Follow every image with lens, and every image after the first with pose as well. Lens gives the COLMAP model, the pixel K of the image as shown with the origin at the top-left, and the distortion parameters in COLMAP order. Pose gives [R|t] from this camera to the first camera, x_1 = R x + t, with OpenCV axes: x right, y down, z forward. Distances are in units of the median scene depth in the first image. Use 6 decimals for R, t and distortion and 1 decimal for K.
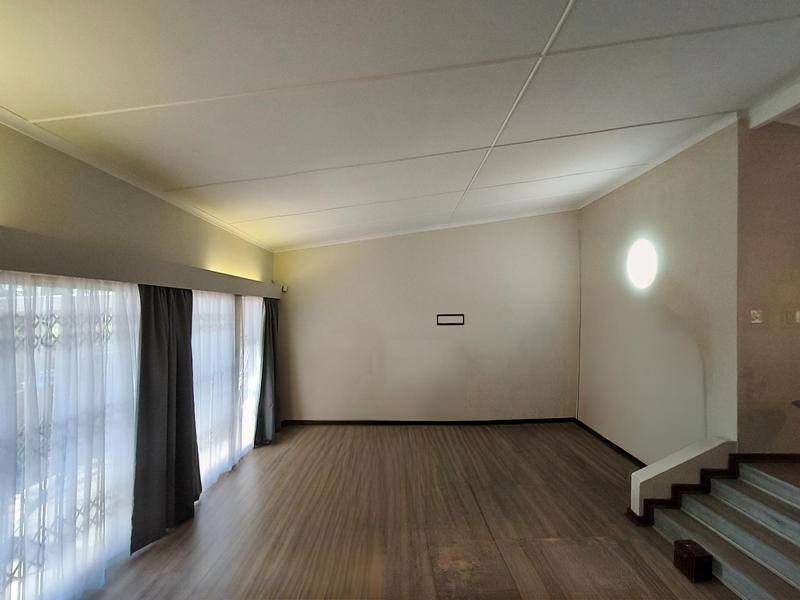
lens RADIAL K [[370.2, 0, 410.0], [0, 370.2, 308.6], [0, 0, 1]] dist [0.006343, 0.000826]
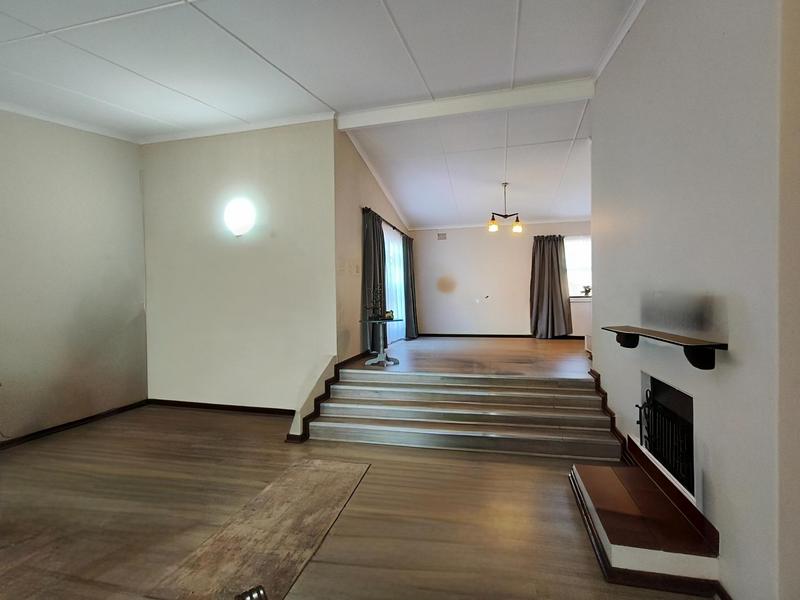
lens RADIAL K [[370.2, 0, 403.7], [0, 370.2, 301.2], [0, 0, 1]] dist [0.006343, 0.000826]
pose [[0.274250, -0.025827, 0.961312, -0.363427], [0.008229, 0.999666, 0.024510, 0.127110], [-0.961623, 0.001188, 0.274370, 0.386721]]
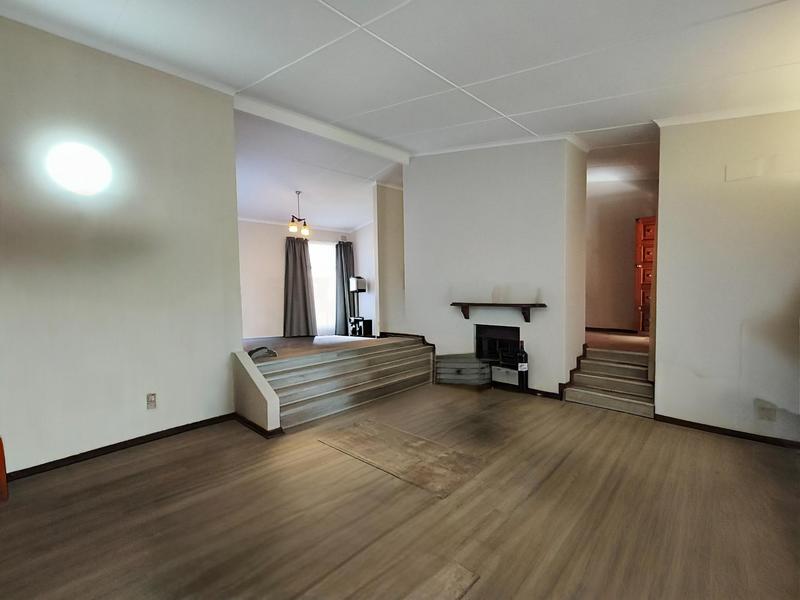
lens RADIAL K [[373.8, 0, 403.8], [0, 373.8, 297.4], [0, 0, 1]] dist [0.022499, 0.000375]
pose [[-0.685638, -0.030180, 0.727317, -0.455550], [-0.005724, 0.999333, 0.036071, 0.120850], [-0.727920, 0.020568, -0.685353, 1.479525]]
